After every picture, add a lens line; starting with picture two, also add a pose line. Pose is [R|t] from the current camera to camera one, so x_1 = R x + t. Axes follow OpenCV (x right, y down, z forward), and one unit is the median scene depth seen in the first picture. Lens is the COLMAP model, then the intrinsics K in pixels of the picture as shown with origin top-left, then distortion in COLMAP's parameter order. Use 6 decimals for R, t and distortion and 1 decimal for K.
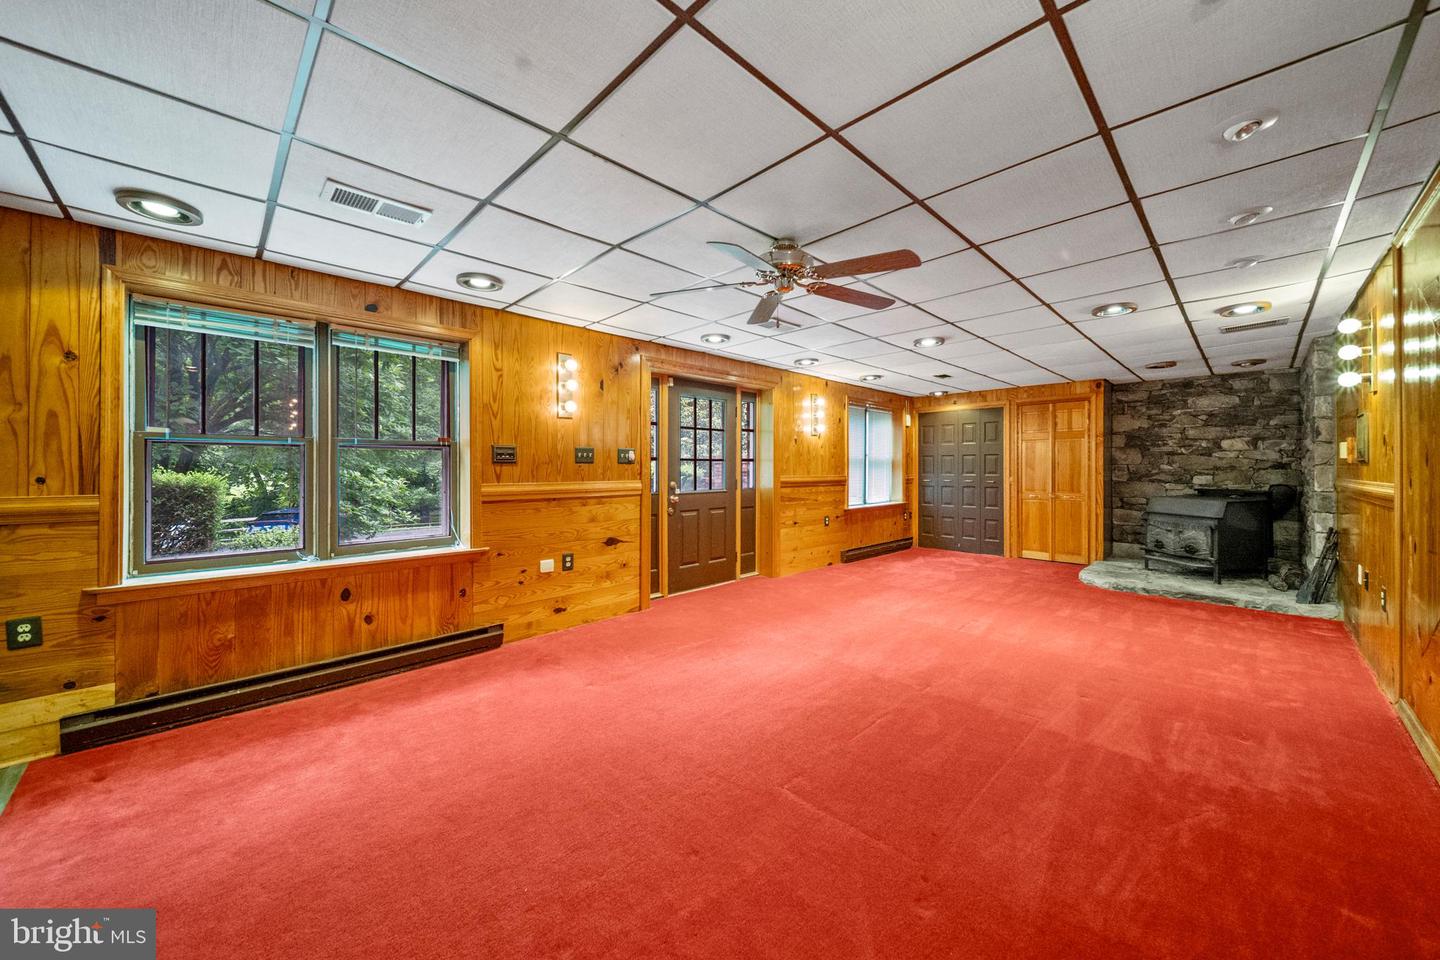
lens RADIAL K [[513.7, 0, 718.0], [0, 513.7, 467.7], [0, 0, 1]] dist [-0.002014, -0.000746]
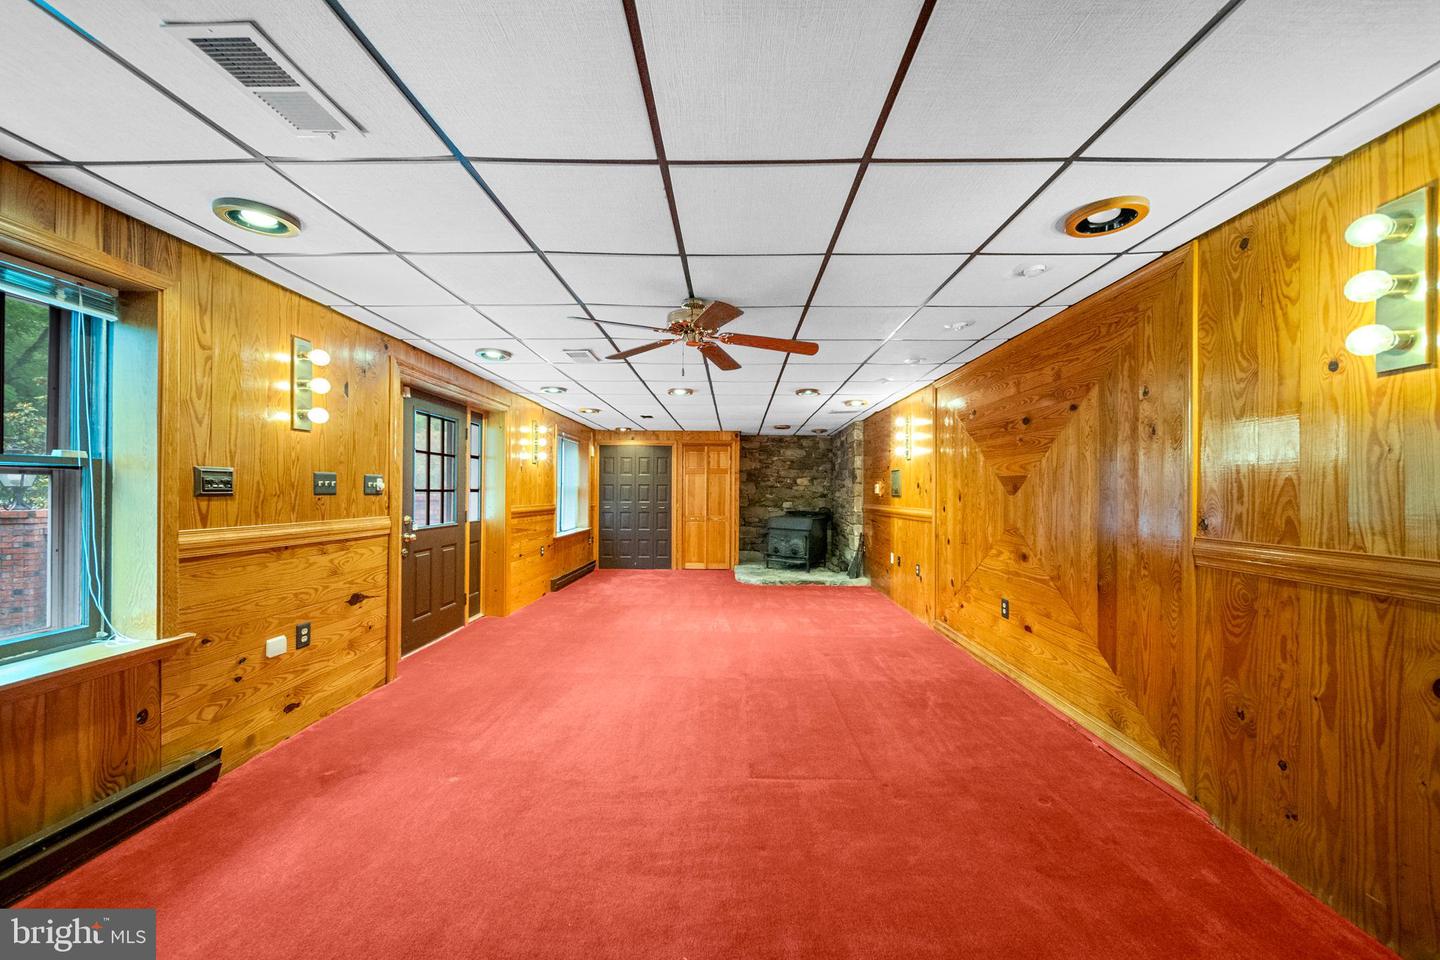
lens RADIAL K [[513.7, 0, 718.1], [0, 513.7, 492.1], [0, 0, 1]] dist [-0.002014, -0.000746]
pose [[0.718515, 0.005528, 0.695490, -0.336273], [-0.006693, 0.999977, -0.001033, -0.014317], [-0.695479, -0.003913, 0.718535, 0.091941]]
